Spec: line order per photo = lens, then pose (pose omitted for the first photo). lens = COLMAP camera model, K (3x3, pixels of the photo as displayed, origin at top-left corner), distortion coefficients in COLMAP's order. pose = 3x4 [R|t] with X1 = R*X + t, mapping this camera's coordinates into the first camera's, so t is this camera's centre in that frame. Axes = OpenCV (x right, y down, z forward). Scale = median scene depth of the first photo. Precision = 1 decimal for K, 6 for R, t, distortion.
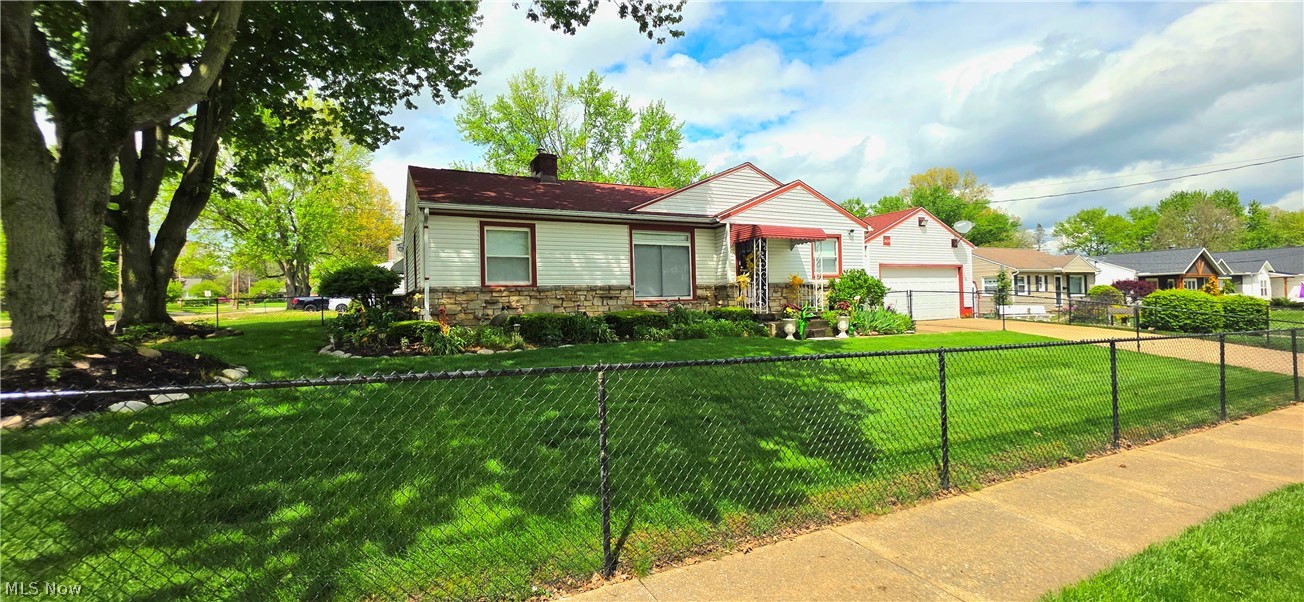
lens RADIAL K [[523.8, 0, 652.0], [0, 523.8, 301.0], [0, 0, 1]] dist [-0.000076, -0.000004]
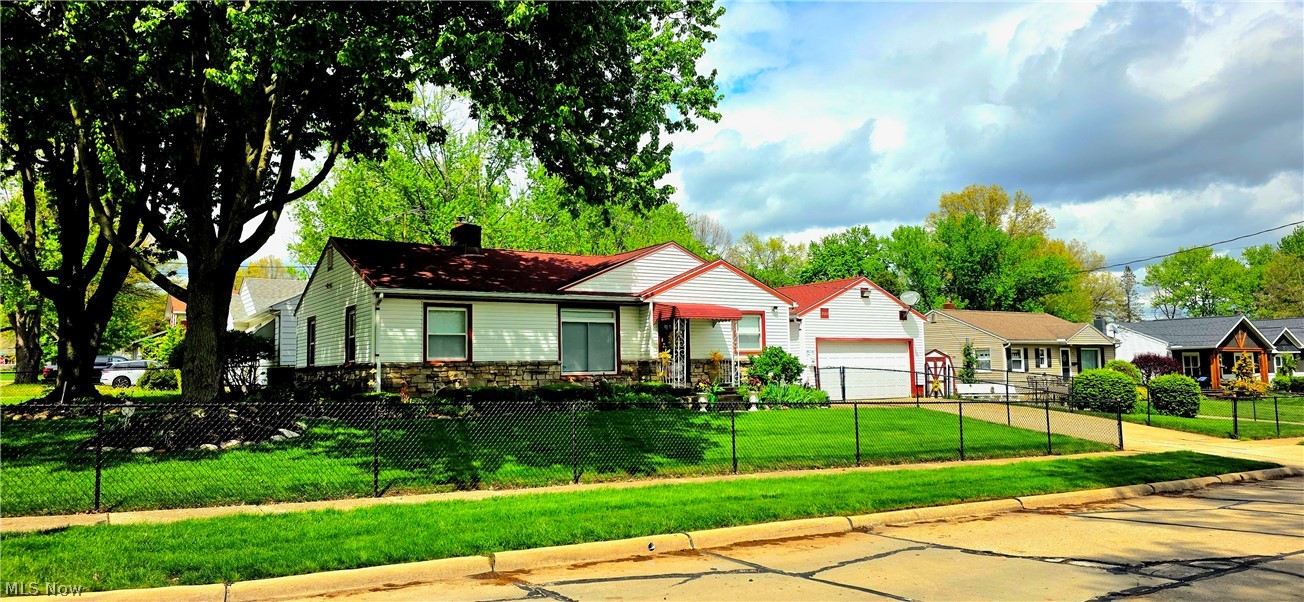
lens RADIAL K [[929.5, 0, 652.0], [0, 929.5, 301.0], [0, 0, 1]] dist [0.125415, -0.197380]
pose [[0.994624, 0.015457, 0.102397, -0.044924], [-0.007477, 0.996936, -0.077866, -0.005187], [-0.103287, 0.076682, 0.991691, -0.856081]]
